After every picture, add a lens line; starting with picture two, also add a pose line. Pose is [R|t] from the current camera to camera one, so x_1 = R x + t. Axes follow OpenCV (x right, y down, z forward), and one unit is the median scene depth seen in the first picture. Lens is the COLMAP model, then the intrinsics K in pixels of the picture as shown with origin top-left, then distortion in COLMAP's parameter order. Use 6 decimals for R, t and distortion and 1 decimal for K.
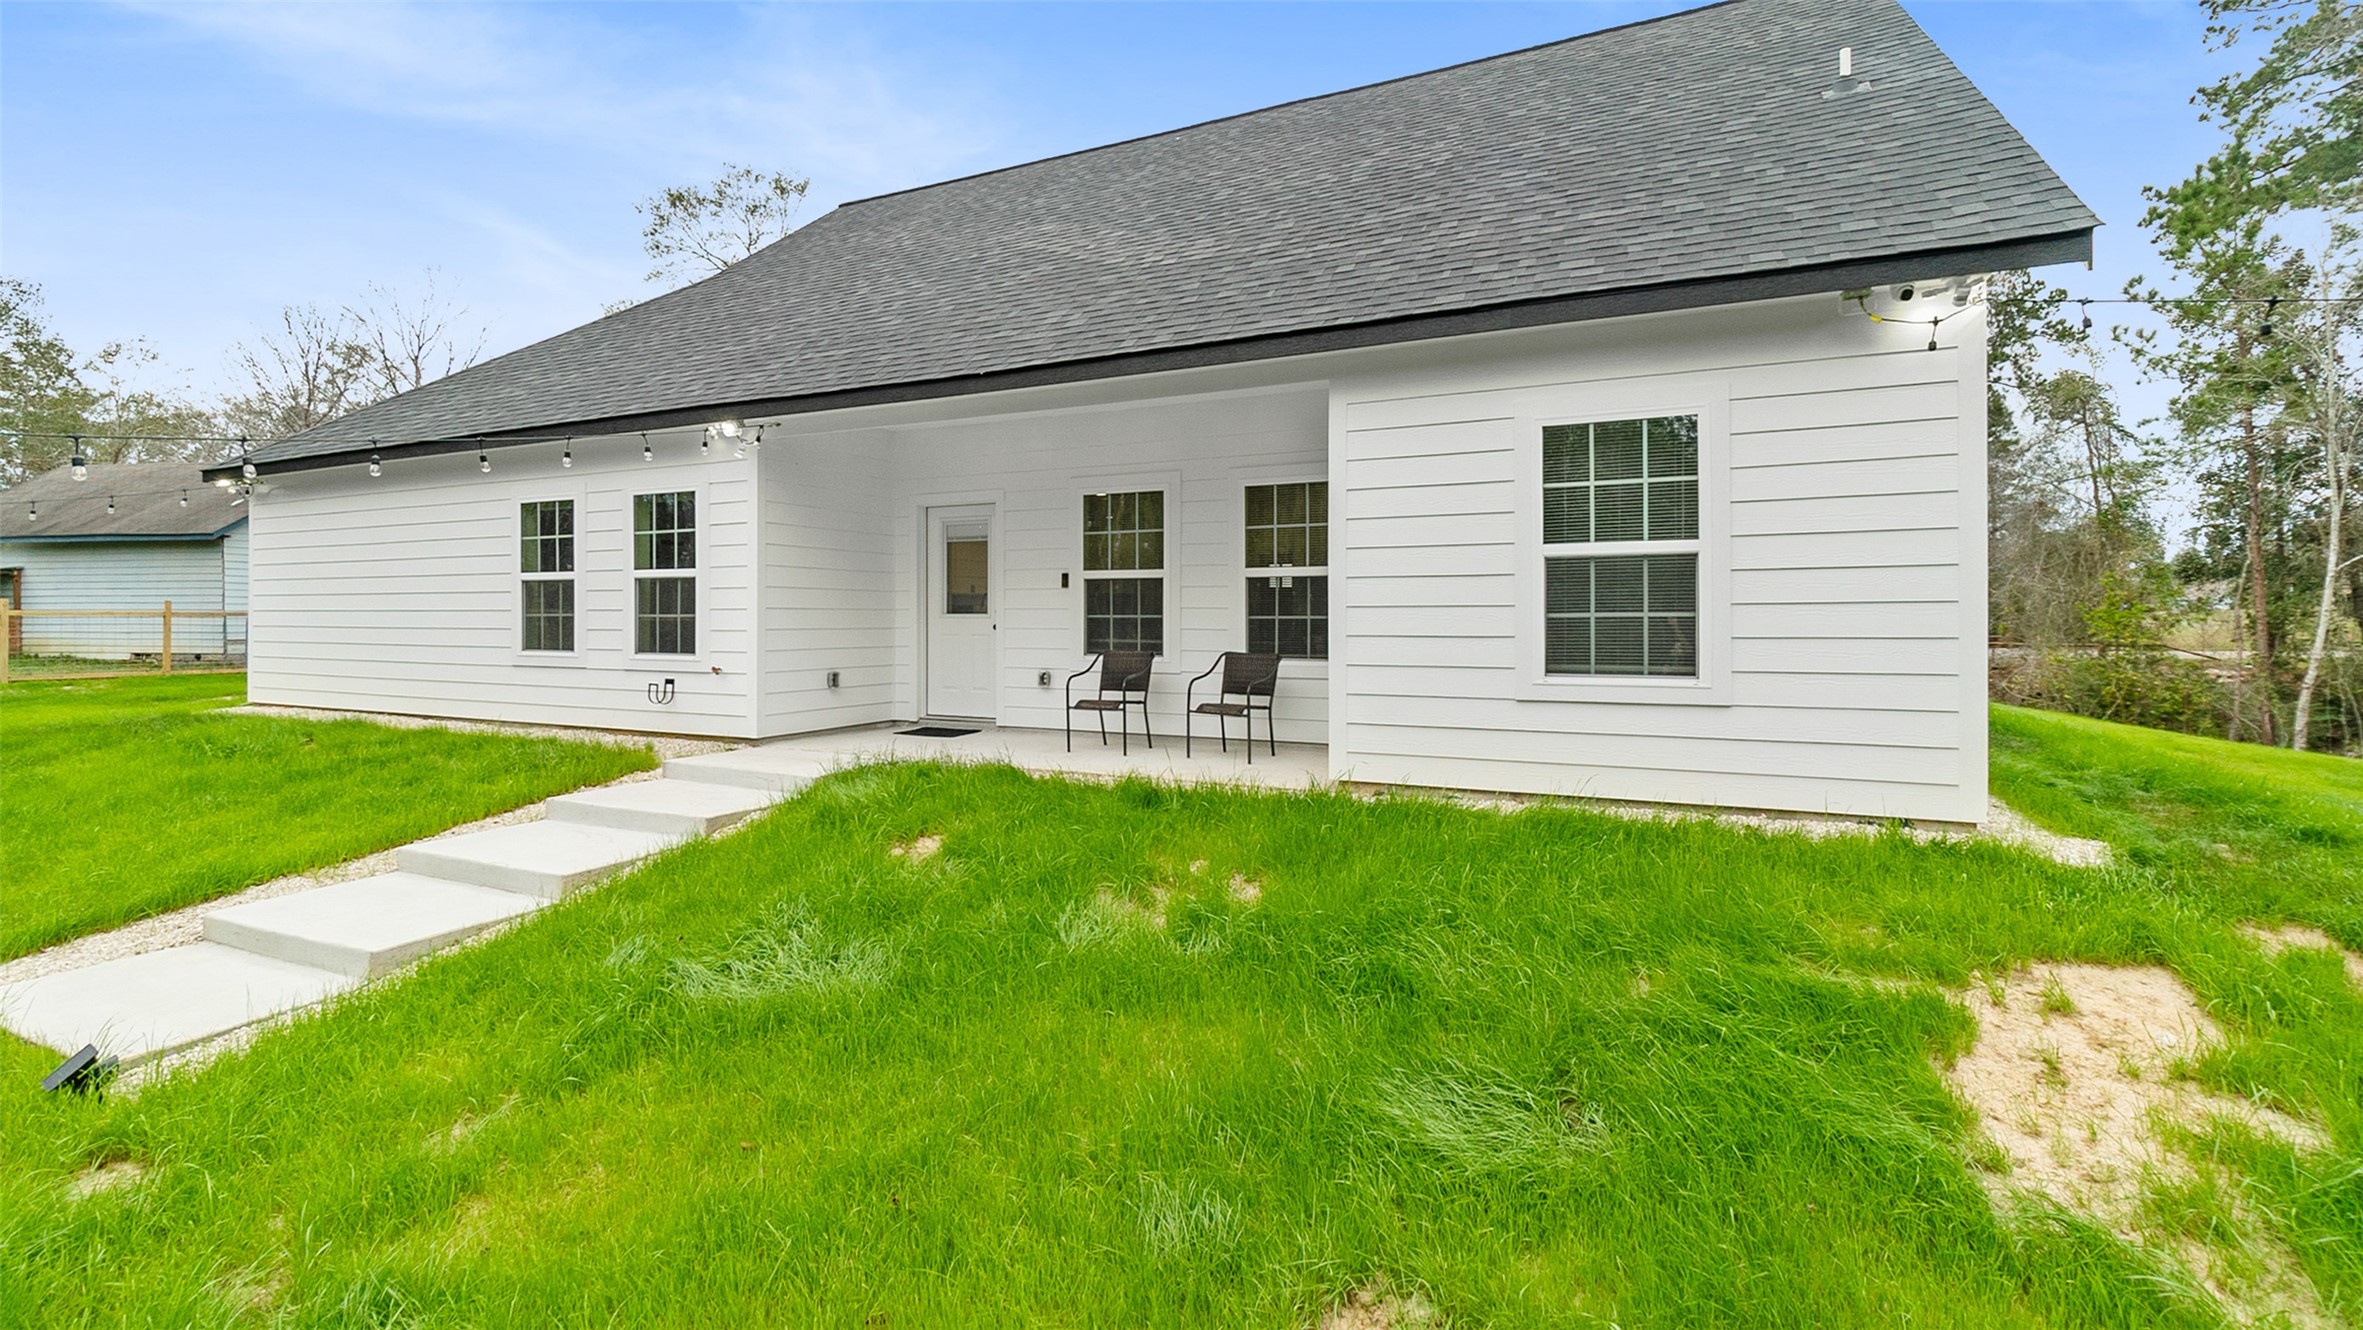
lens RADIAL K [[1042.5, 0, 1166.3], [0, 1042.5, 651.2], [0, 0, 1]] dist [-0.004600, -0.000166]
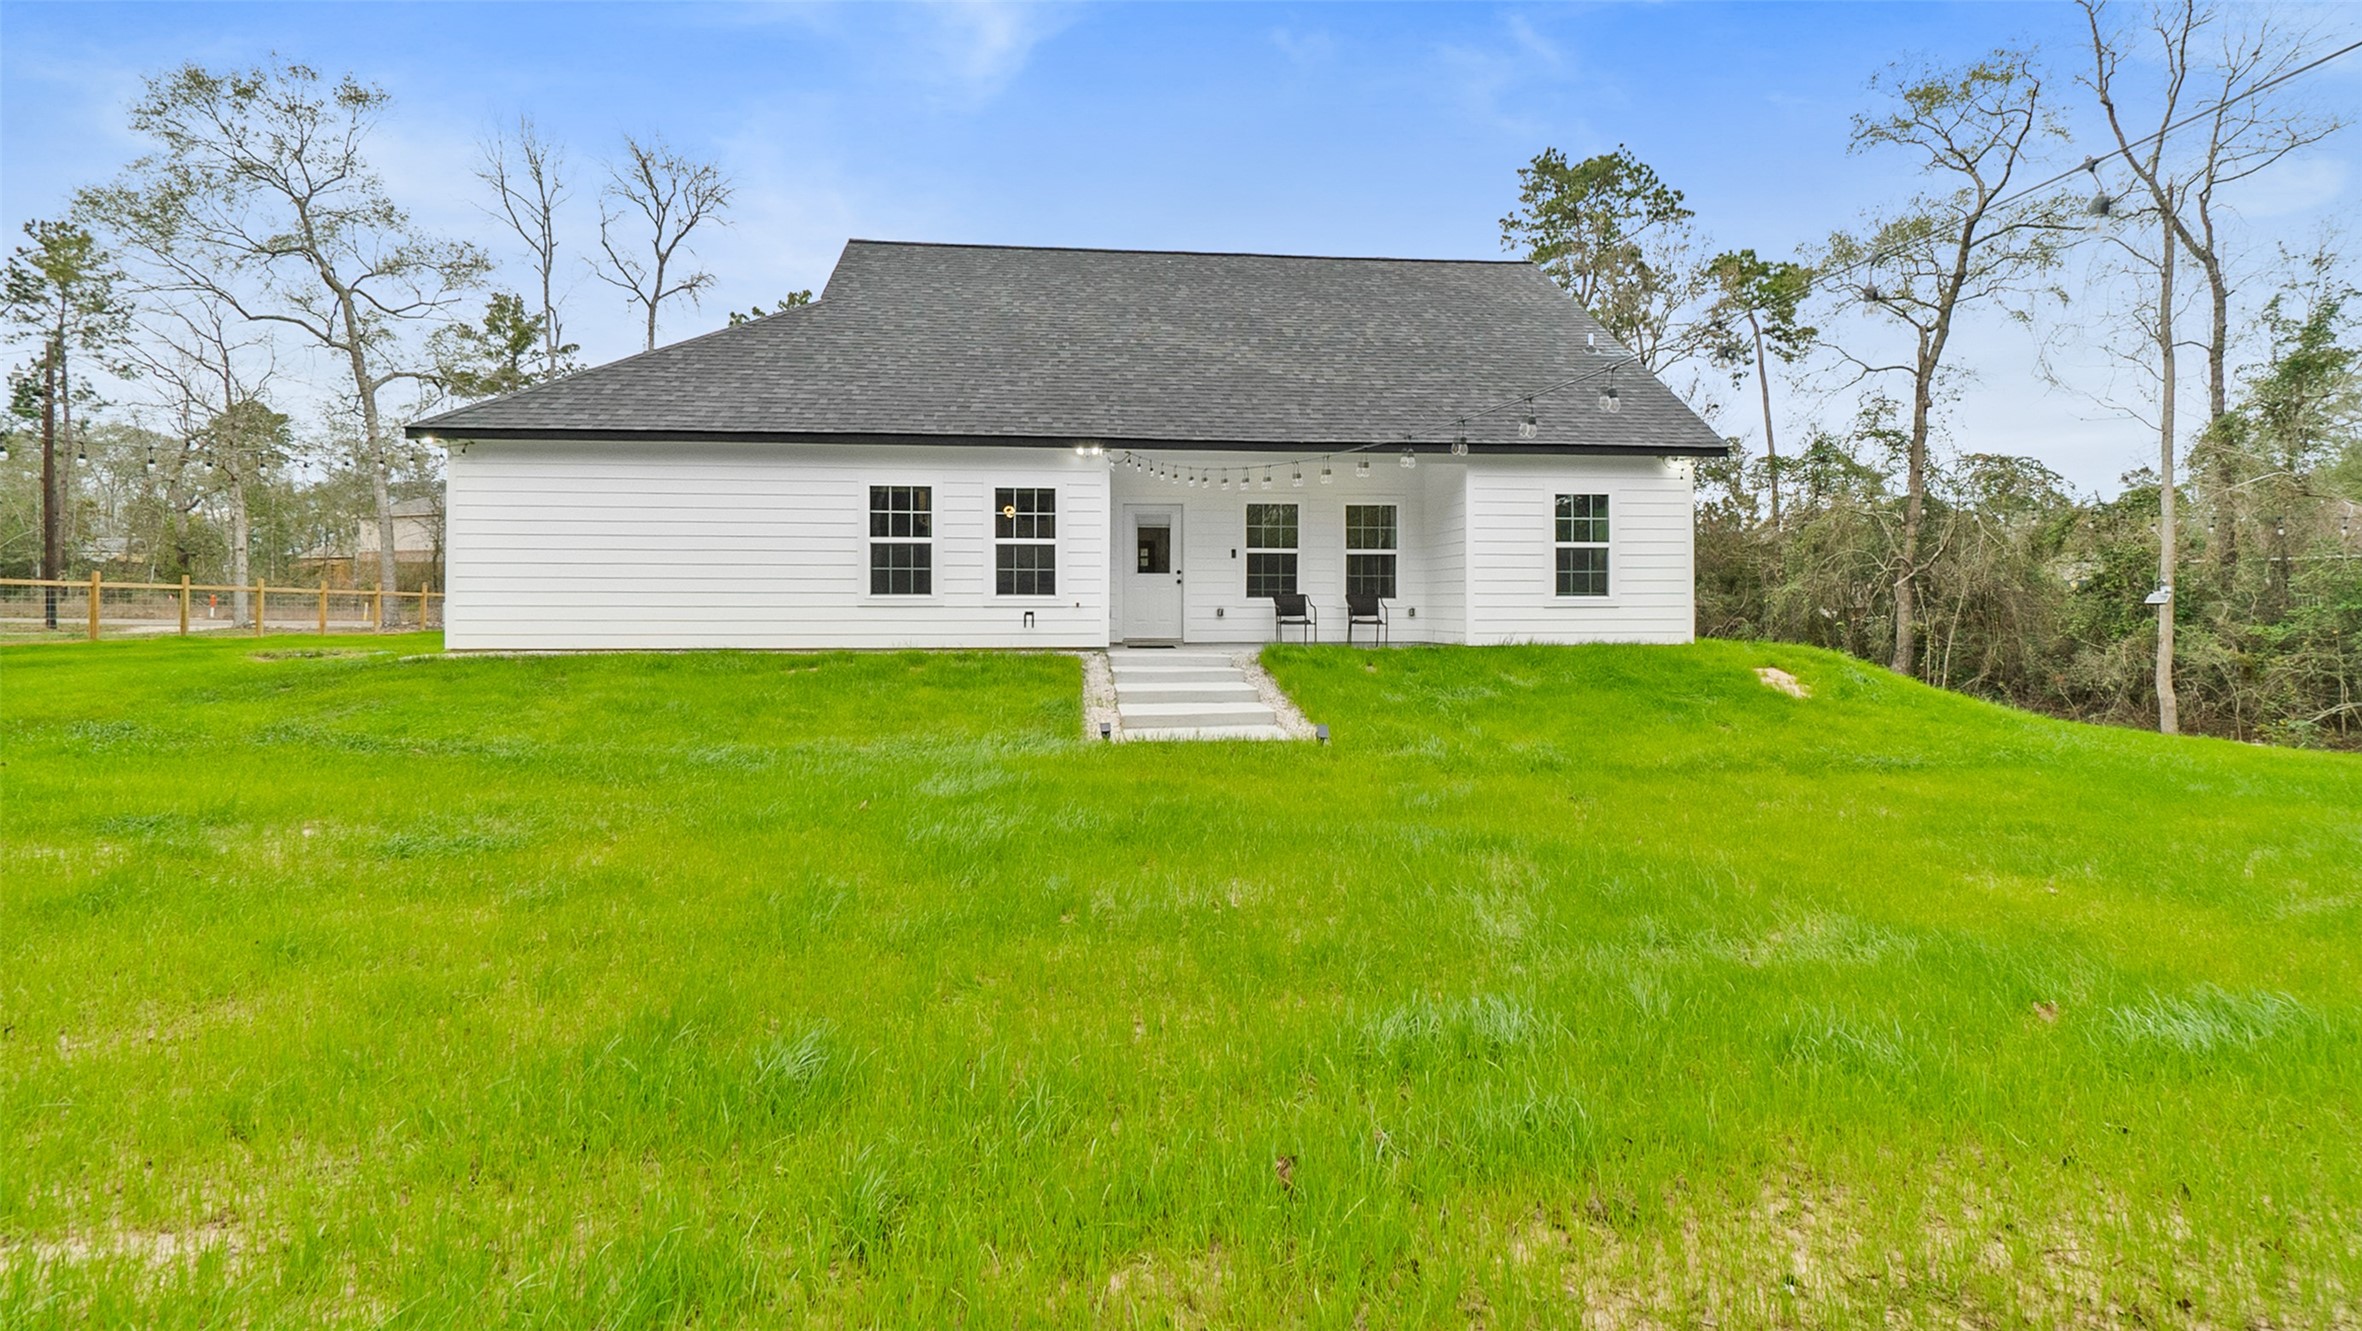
lens RADIAL K [[1042.1, 0, 1165.8], [0, 1042.1, 651.7], [0, 0, 1]] dist [-0.004600, -0.000166]
pose [[0.849854, -0.022074, 0.526555, -1.121660], [0.017528, 0.999754, 0.013621, 0.068443], [-0.526726, -0.002346, 0.850032, -0.391664]]
